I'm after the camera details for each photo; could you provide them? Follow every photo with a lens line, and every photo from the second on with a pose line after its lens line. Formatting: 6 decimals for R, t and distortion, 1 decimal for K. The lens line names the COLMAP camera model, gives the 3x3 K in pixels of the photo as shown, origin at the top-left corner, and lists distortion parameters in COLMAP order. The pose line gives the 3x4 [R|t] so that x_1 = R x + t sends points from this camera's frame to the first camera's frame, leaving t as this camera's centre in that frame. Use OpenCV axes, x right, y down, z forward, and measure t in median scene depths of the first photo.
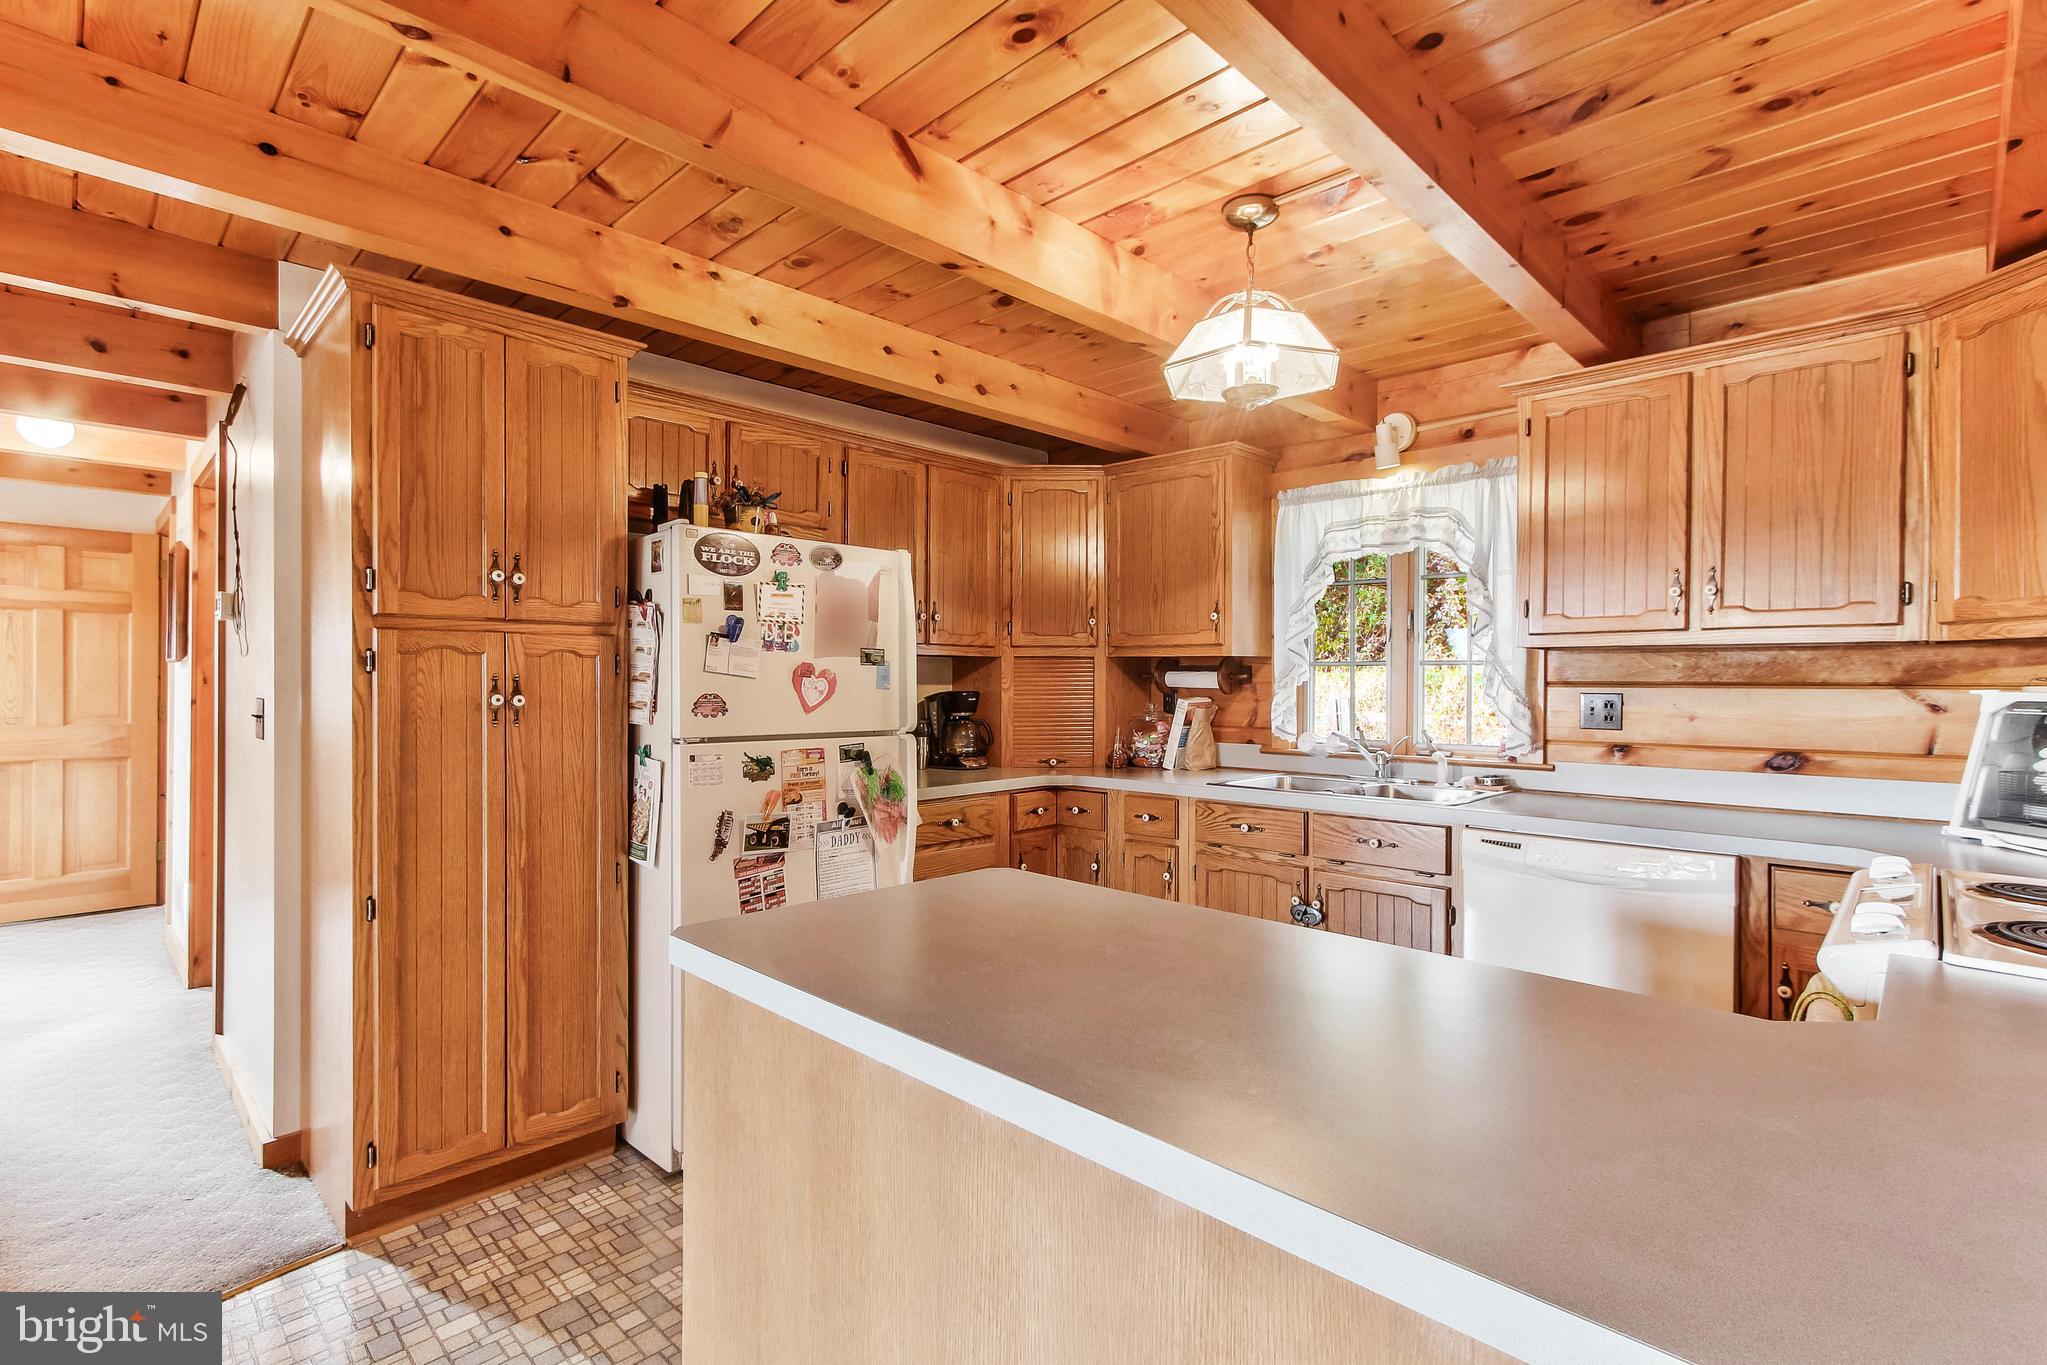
lens RADIAL K [[942.4, 0, 1024.0], [0, 942.4, 688.6], [0, 0, 1]] dist [0.023990, 0.000376]
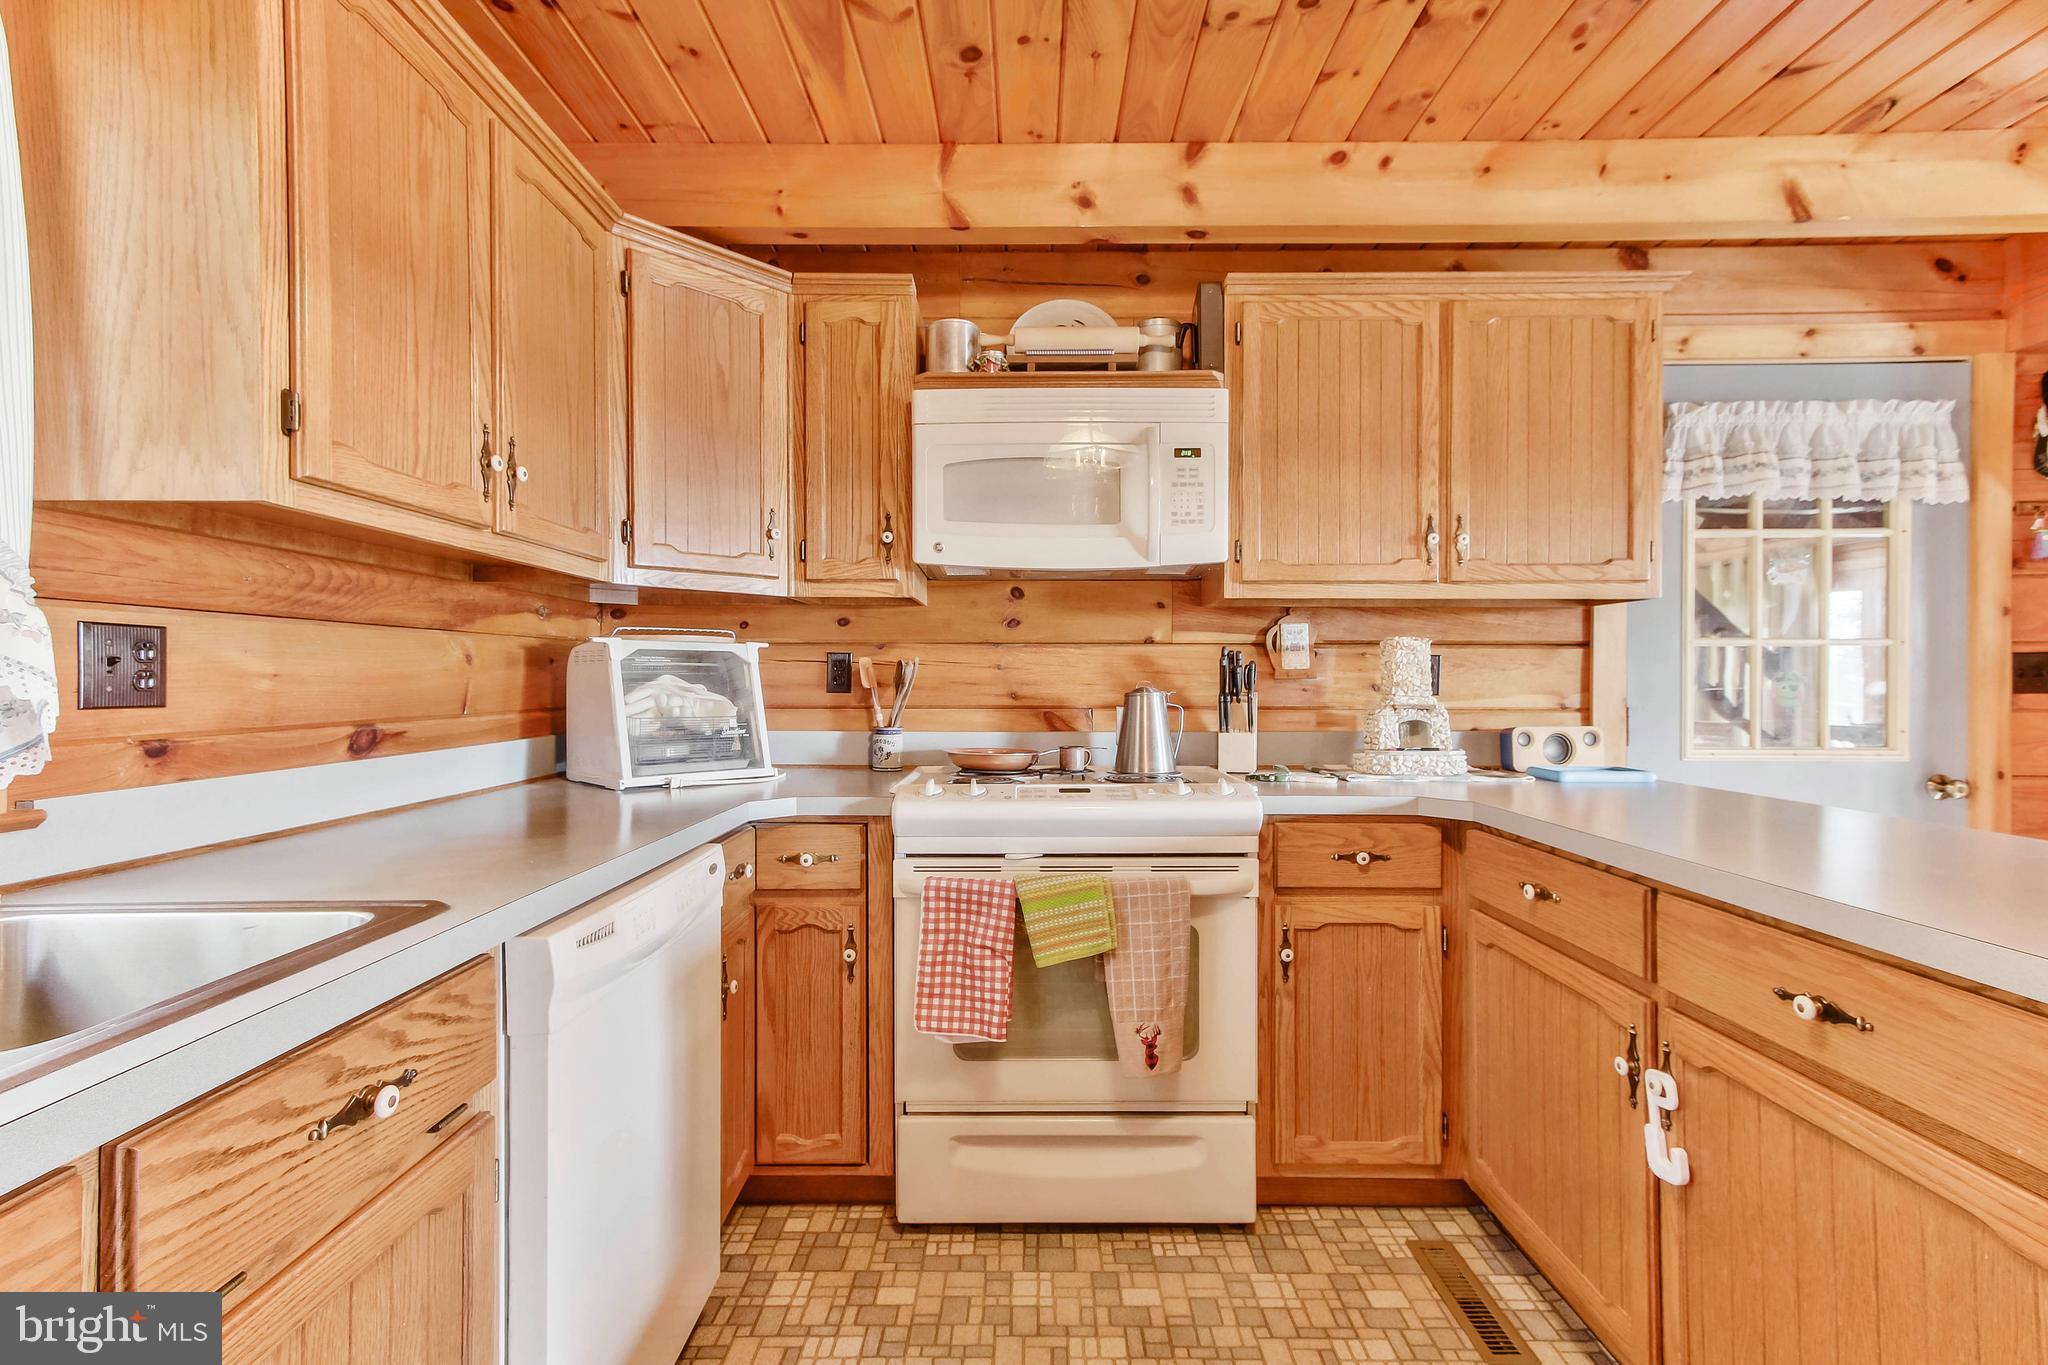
lens RADIAL K [[942.9, 0, 1011.8], [0, 942.9, 677.5], [0, 0, 1]] dist [0.023990, 0.000376]
pose [[-0.696958, 0.001456, 0.717110, 0.018981], [0.008890, 0.999939, 0.006609, 0.030734], [-0.717056, 0.010981, -0.696929, 1.062940]]
